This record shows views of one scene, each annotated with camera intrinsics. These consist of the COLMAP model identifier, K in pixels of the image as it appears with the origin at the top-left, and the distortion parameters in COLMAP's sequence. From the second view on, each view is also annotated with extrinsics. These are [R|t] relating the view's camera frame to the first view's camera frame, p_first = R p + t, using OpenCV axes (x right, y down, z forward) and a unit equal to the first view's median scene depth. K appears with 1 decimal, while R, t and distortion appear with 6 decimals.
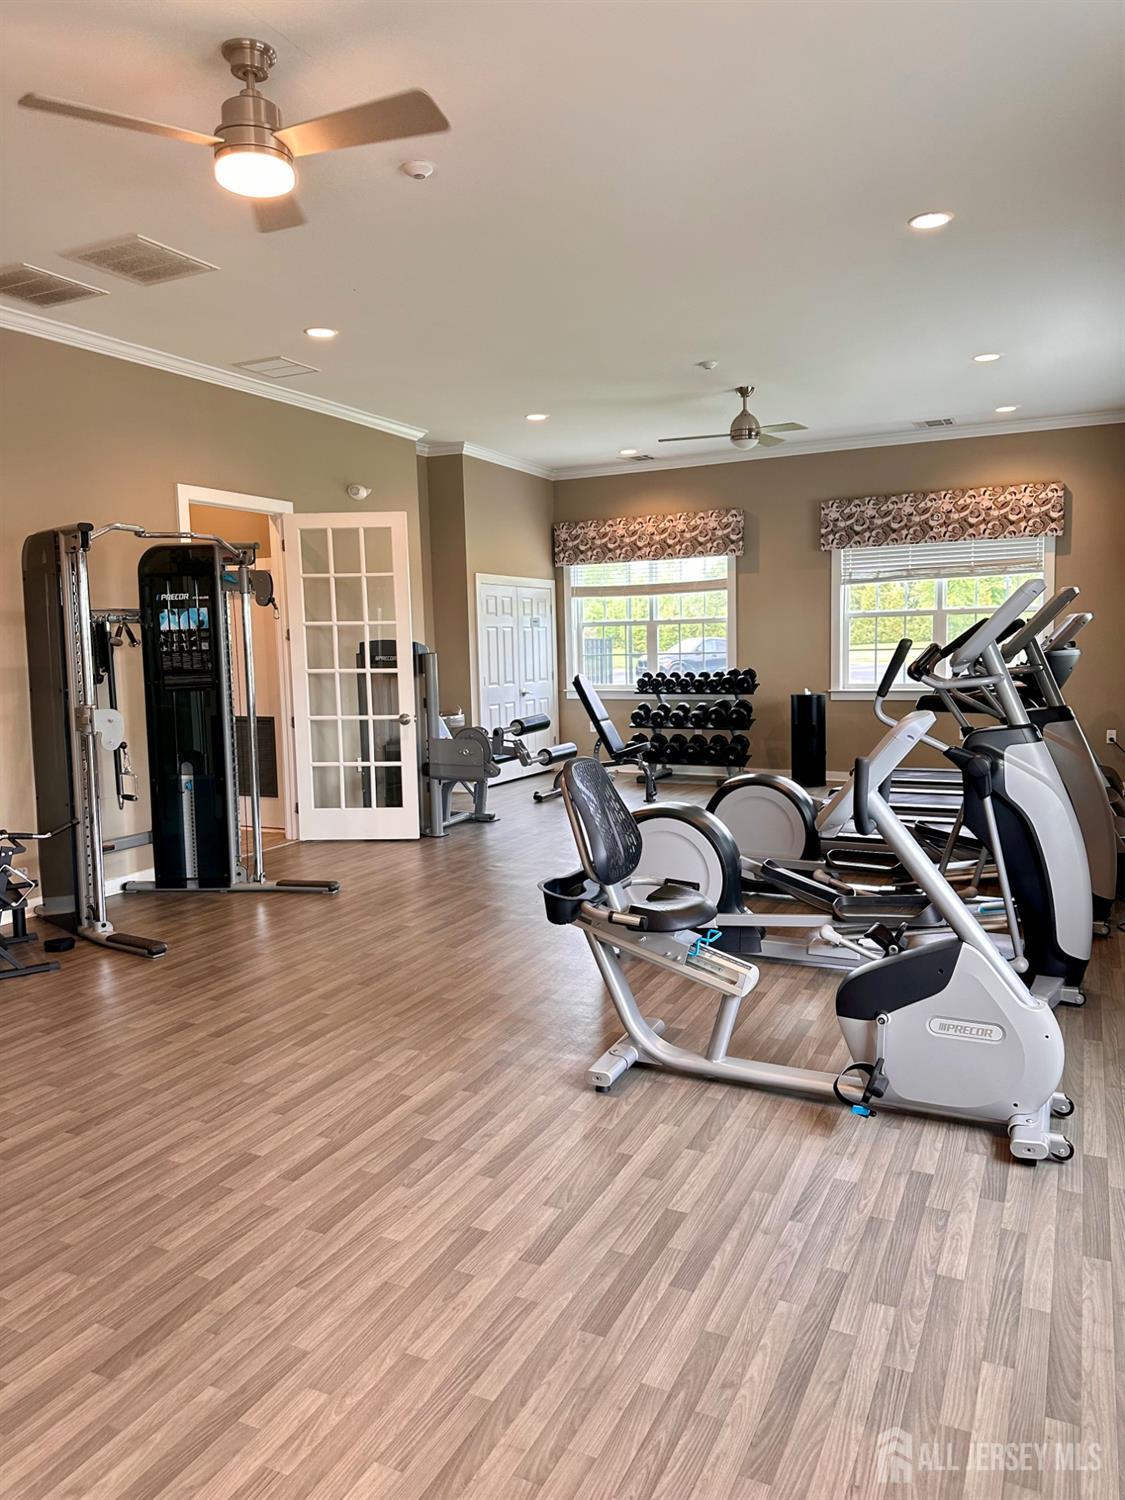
lens RADIAL K [[1053.1, 0, 569.8], [0, 1053.1, 746.9], [0, 0, 1]] dist [0.001283, -0.033482]
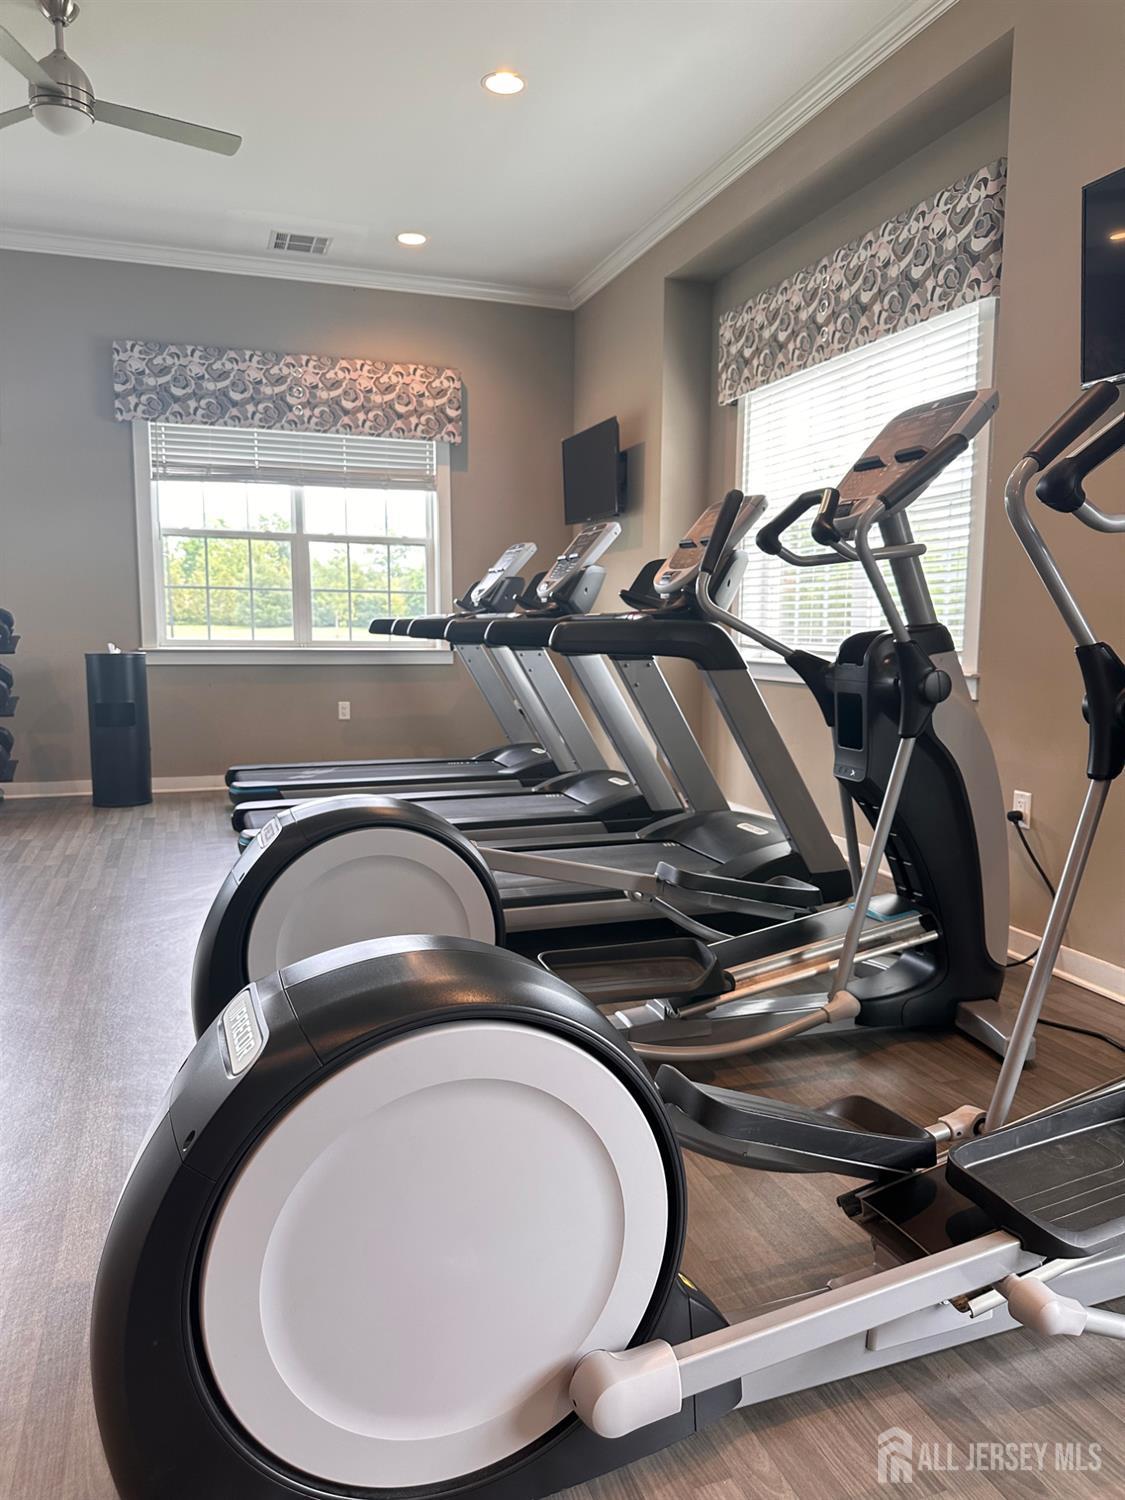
lens RADIAL K [[1053.1, 0, 557.5], [0, 1053.1, 759.6], [0, 0, 1]] dist [0.001283, -0.033482]
pose [[0.713149, -0.058798, 0.698542, -0.037861], [0.039670, 0.998264, 0.043527, -0.011731], [-0.699889, -0.003330, 0.714244, 0.835485]]
